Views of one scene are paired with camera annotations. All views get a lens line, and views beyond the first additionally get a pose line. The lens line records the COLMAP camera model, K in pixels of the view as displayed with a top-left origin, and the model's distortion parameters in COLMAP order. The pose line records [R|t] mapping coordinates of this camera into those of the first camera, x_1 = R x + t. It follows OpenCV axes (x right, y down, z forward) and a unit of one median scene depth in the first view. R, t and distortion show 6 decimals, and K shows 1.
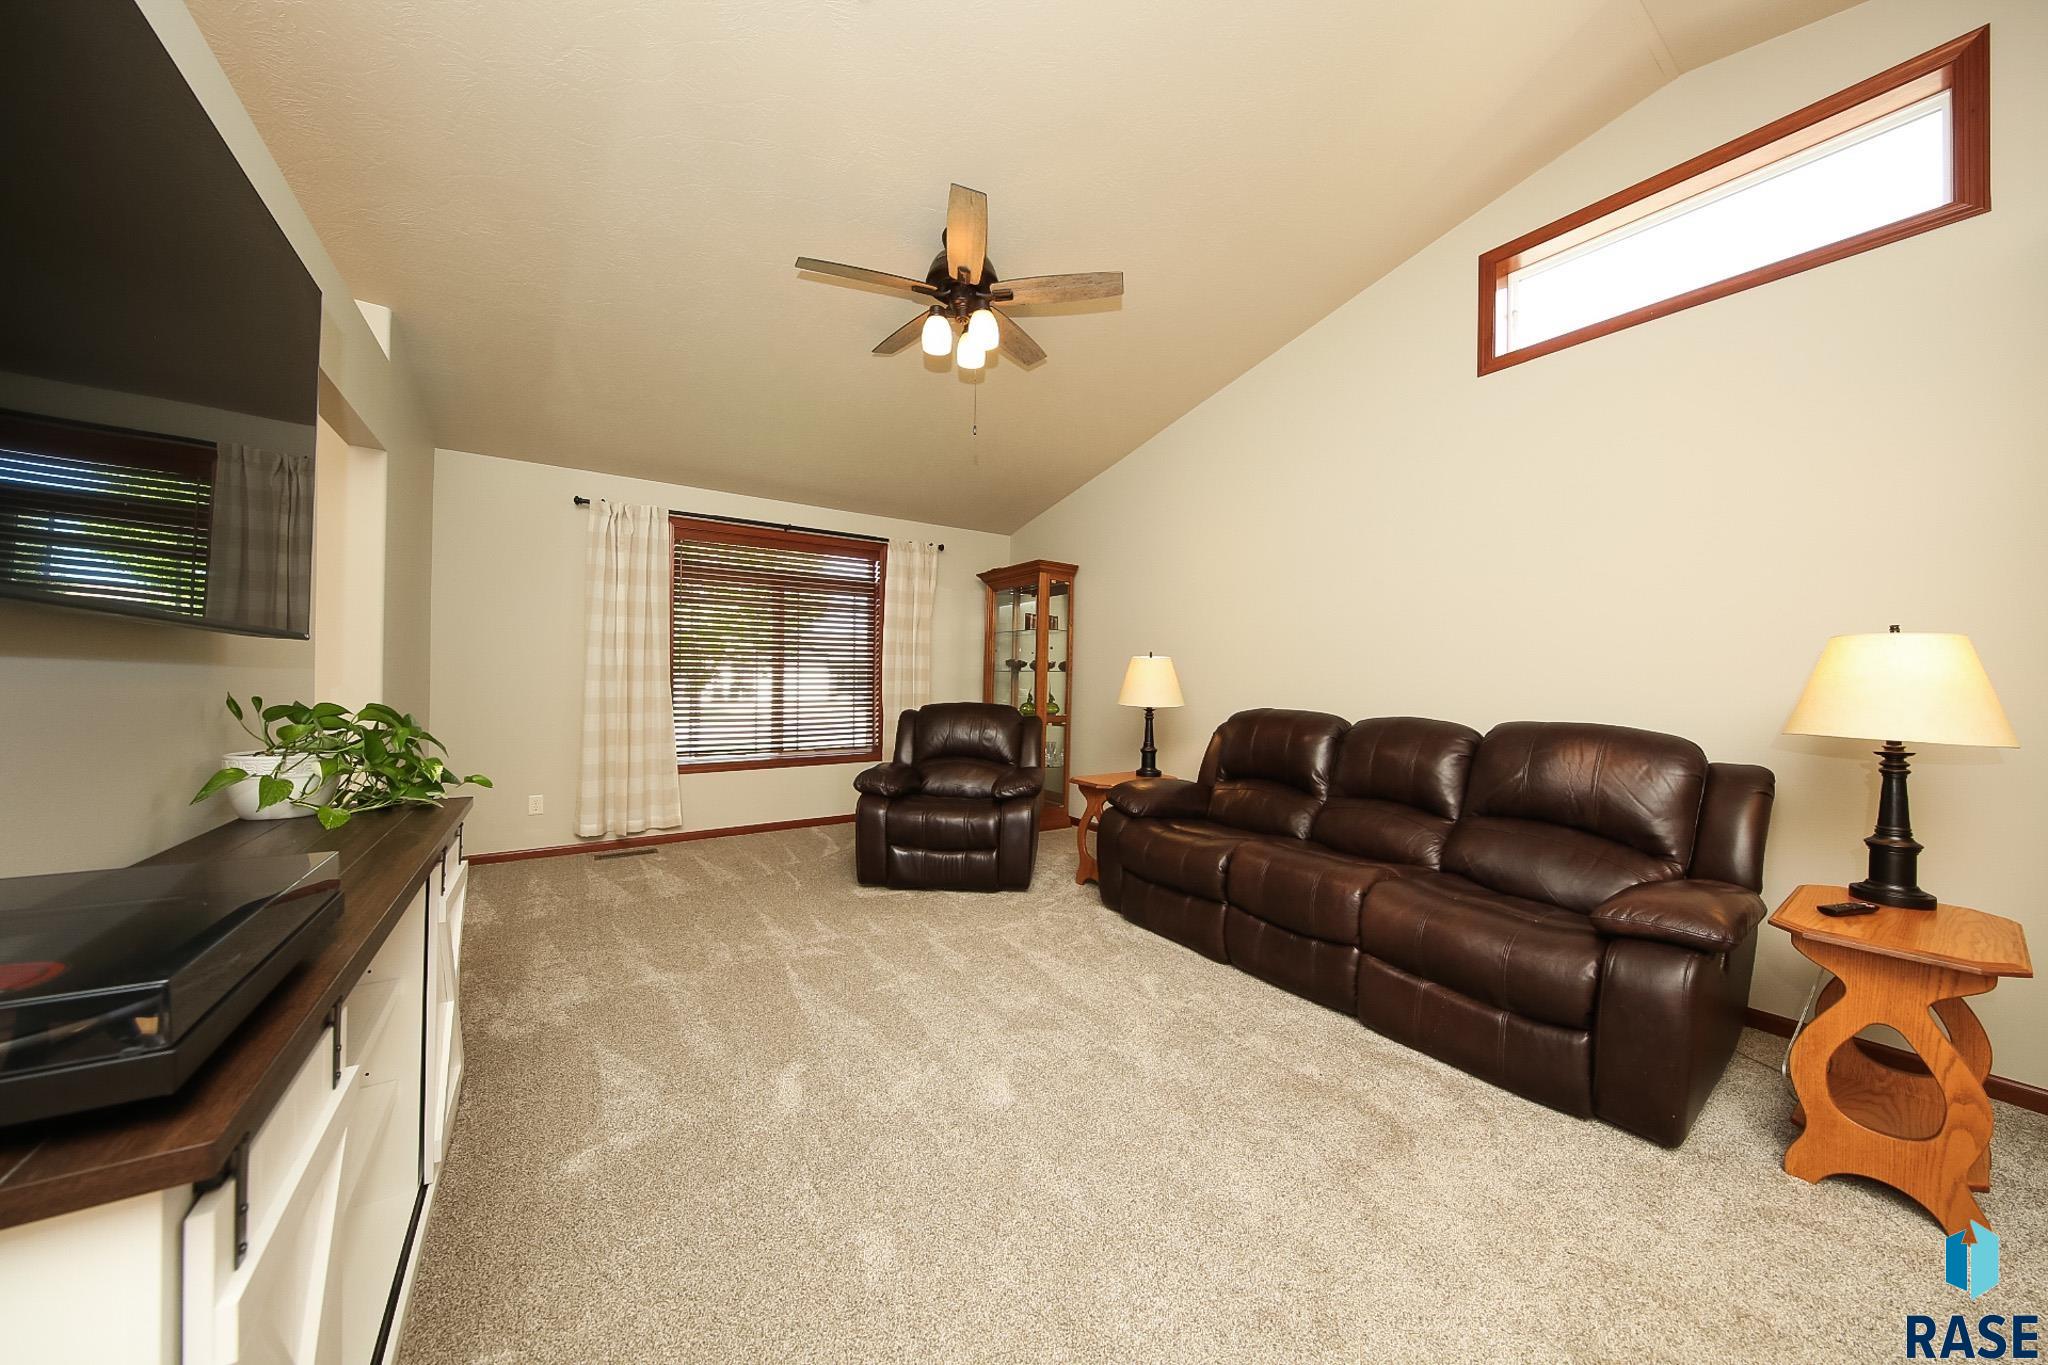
lens RADIAL K [[668.4, 0, 1025.3], [0, 668.4, 676.2], [0, 0, 1]] dist [0.001179, 0.000027]
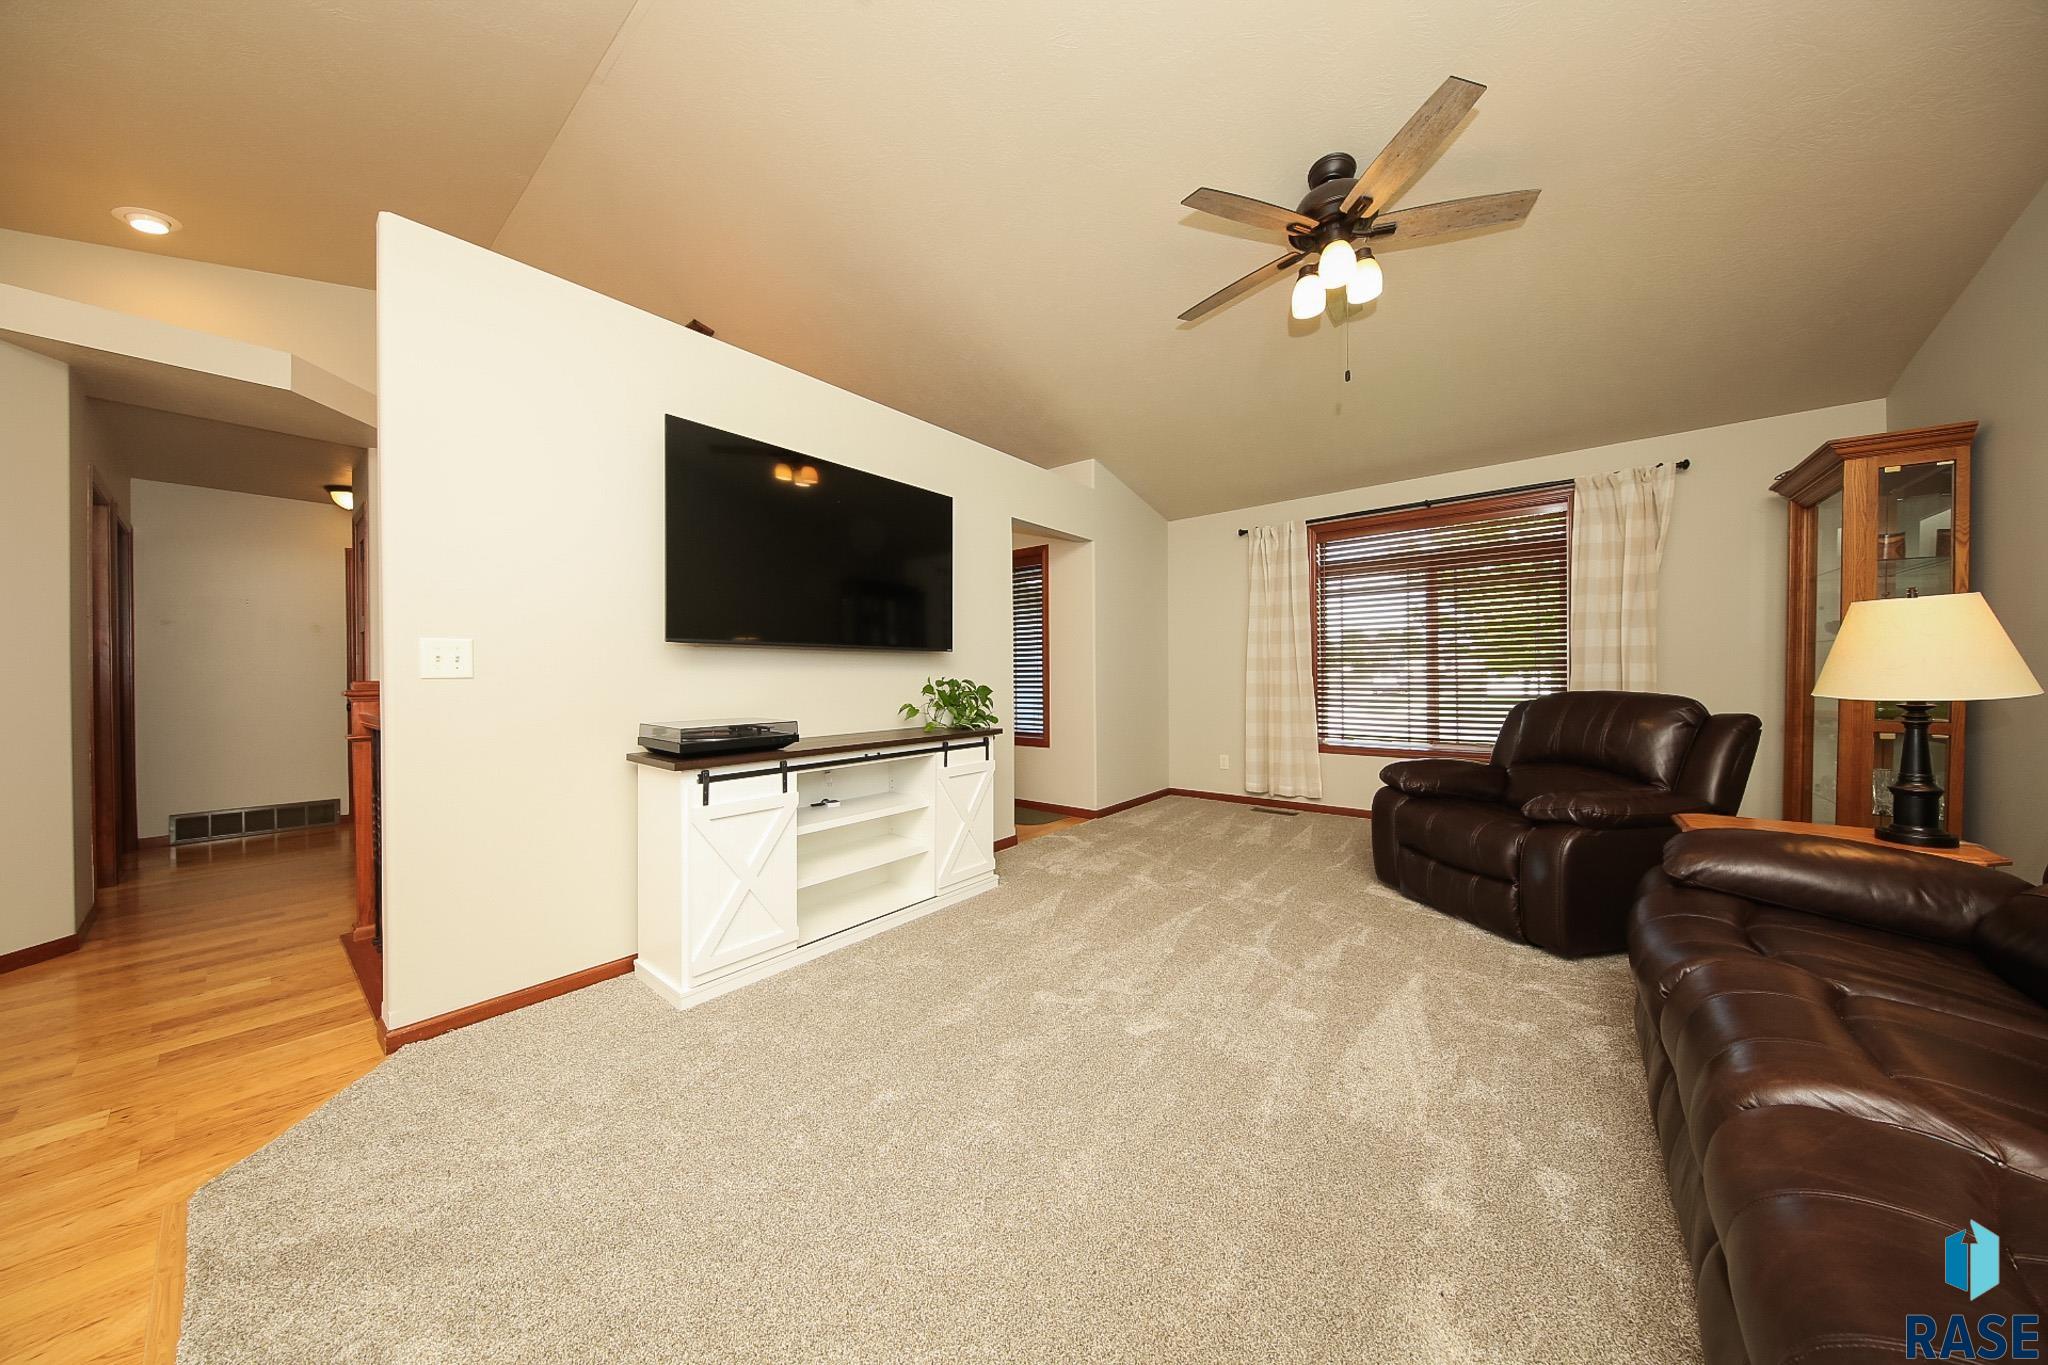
lens RADIAL K [[648.3, 0, 1018.6], [0, 648.3, 672.6], [0, 0, 1]] dist [0.000003, -0.000111]
pose [[0.277939, -0.016833, -0.960451, 0.455534], [0.016881, 0.999778, -0.012637, 0.020887], [0.960450, -0.012701, 0.278161, 0.247727]]
